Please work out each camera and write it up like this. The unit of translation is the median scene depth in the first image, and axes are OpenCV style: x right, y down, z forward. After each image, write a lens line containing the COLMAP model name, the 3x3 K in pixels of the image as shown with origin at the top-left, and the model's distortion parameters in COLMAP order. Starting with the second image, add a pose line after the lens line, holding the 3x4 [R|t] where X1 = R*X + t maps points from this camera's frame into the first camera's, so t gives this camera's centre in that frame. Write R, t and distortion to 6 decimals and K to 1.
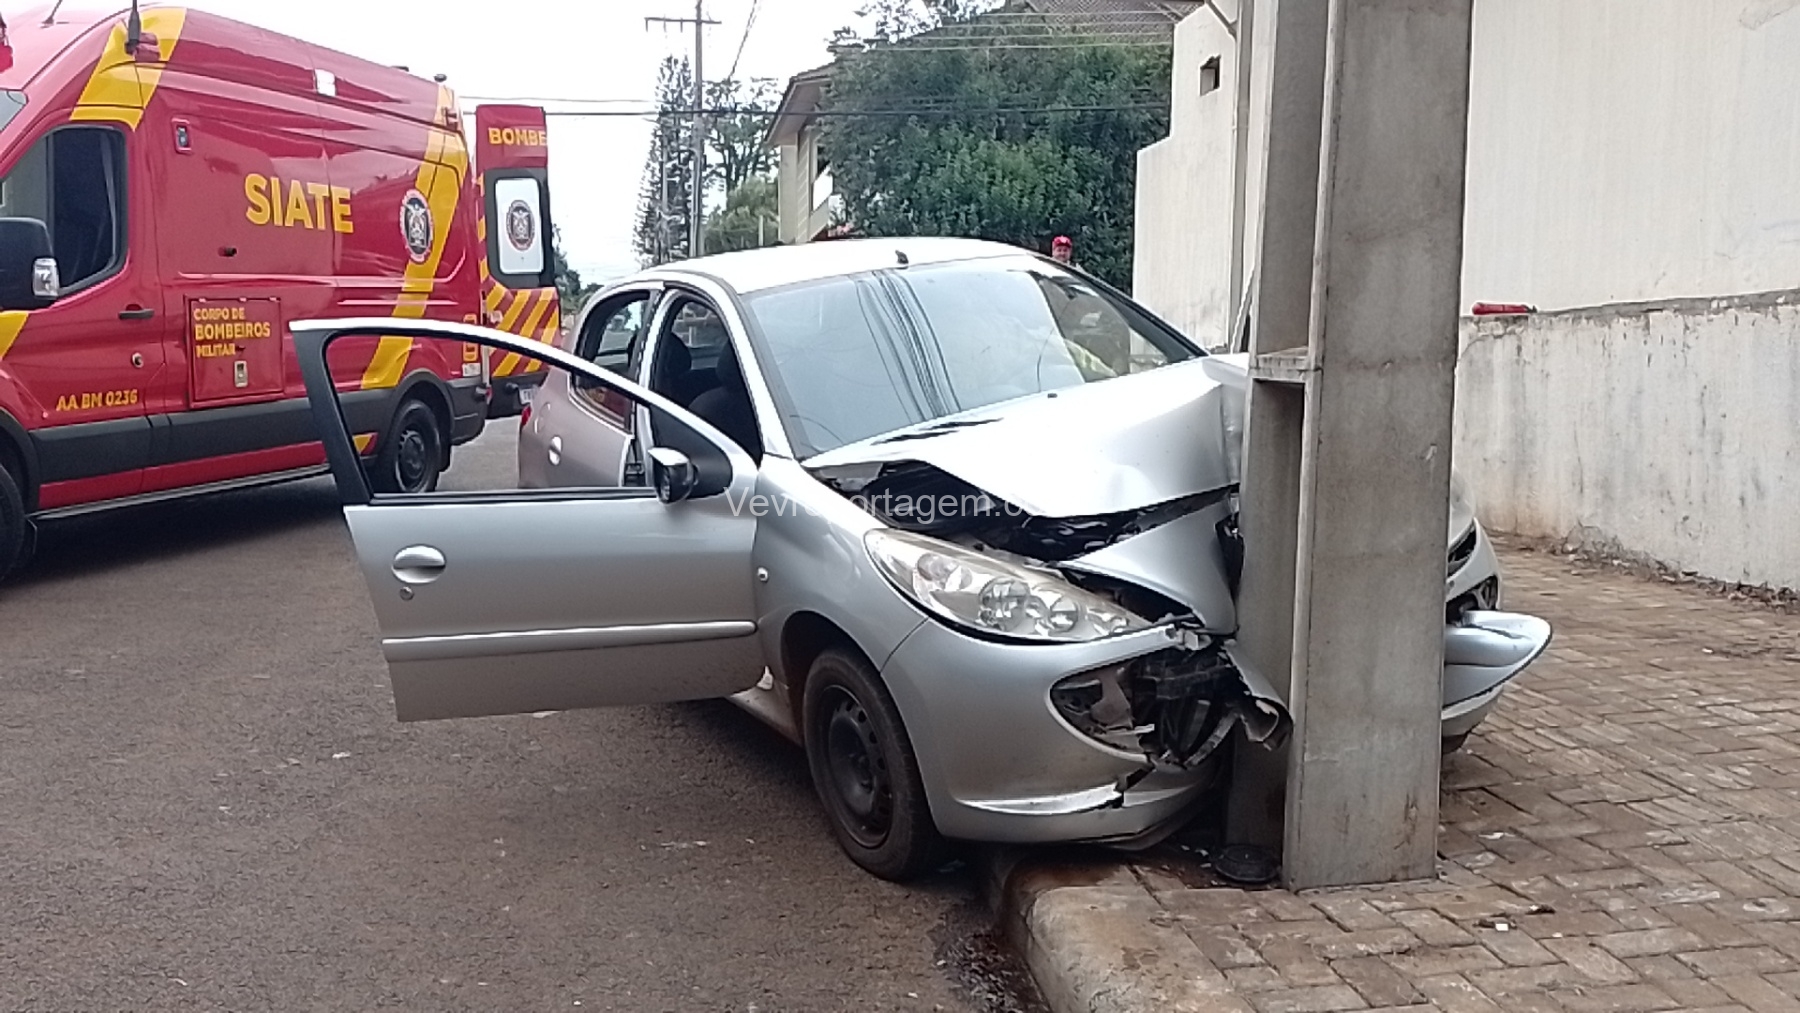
lens RADIAL K [[1605.5, 0, 900.0], [0, 1605.5, 506.5], [0, 0, 1]] dist [0.108639, -0.197884]
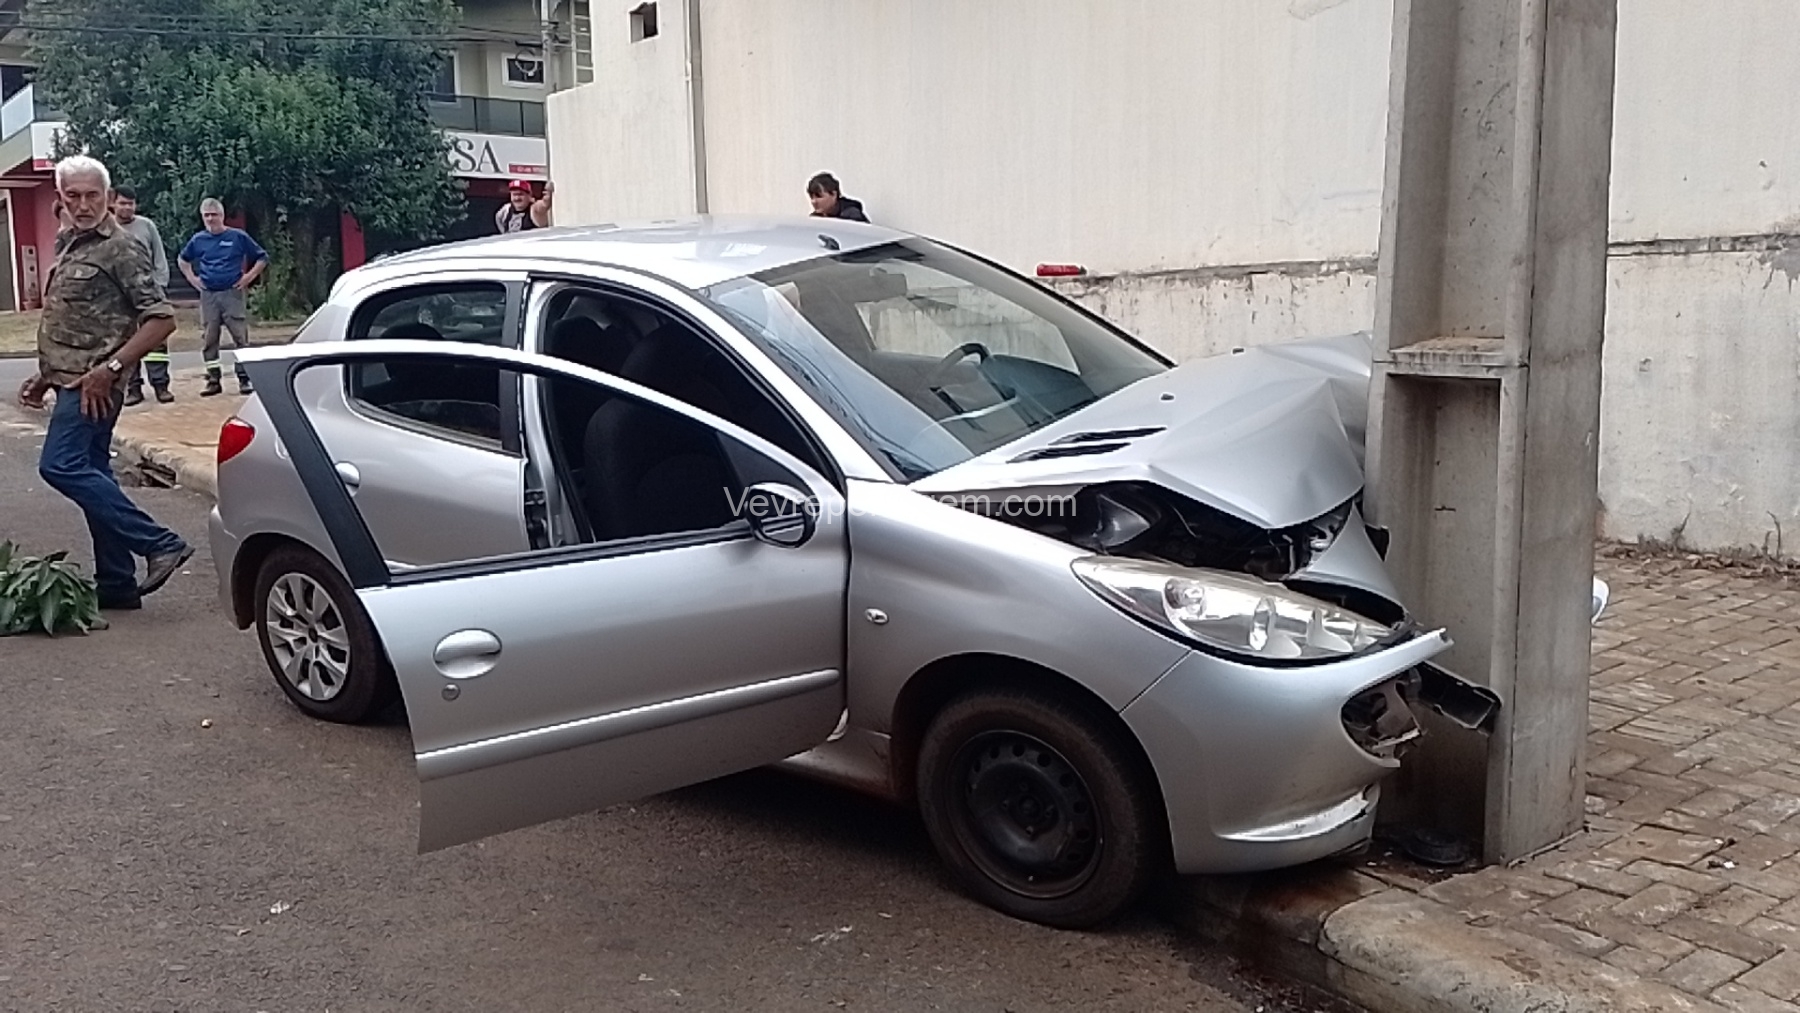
lens RADIAL K [[1605.5, 0, 900.0], [0, 1605.5, 506.5], [0, 0, 1]] dist [0.108639, -0.197884]
pose [[0.886996, -0.085839, 0.453730, -0.279836], [0.068620, 0.996163, 0.054313, -0.038529], [-0.456651, -0.017041, 0.889483, 0.124226]]
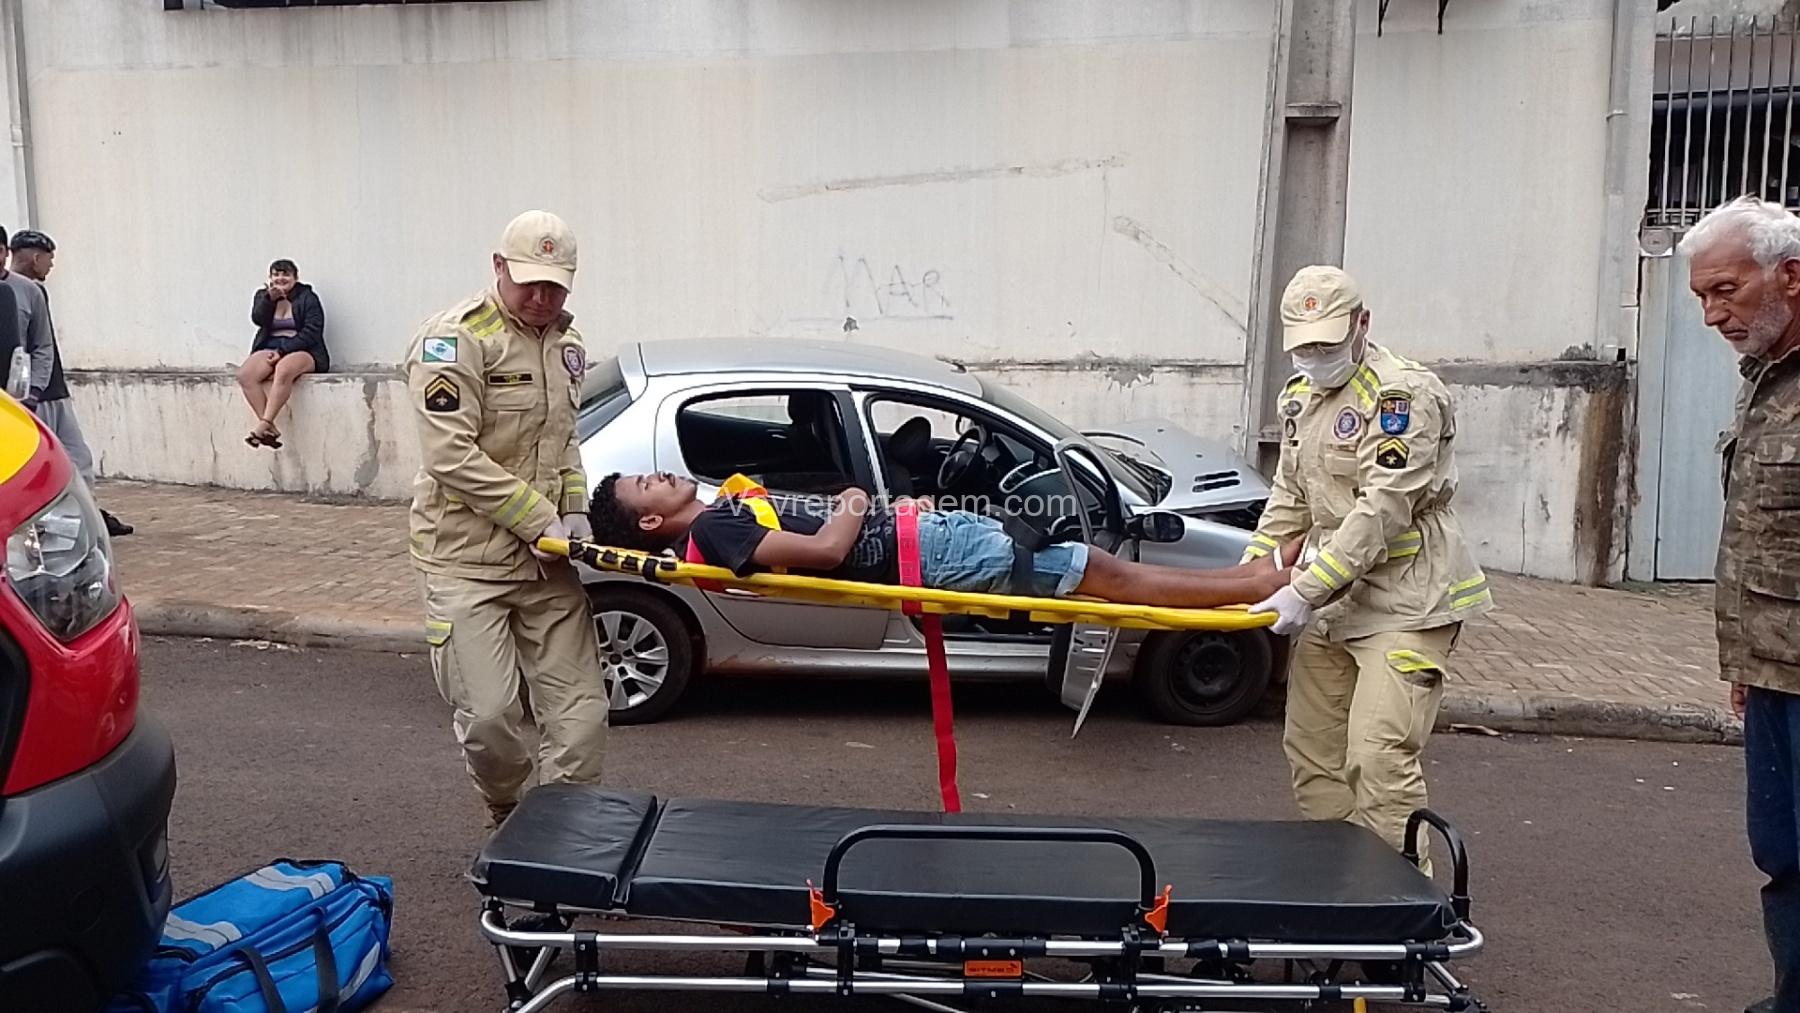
lens RADIAL K [[1324.1, 0, 900.0], [0, 1324.1, 506.5], [0, 0, 1]] dist [0.067254, -0.097788]
pose [[0.267903, -0.118314, 0.956154, -0.862879], [0.075920, 0.991937, 0.101470, -0.112044], [-0.960450, 0.045407, 0.274725, 0.522575]]
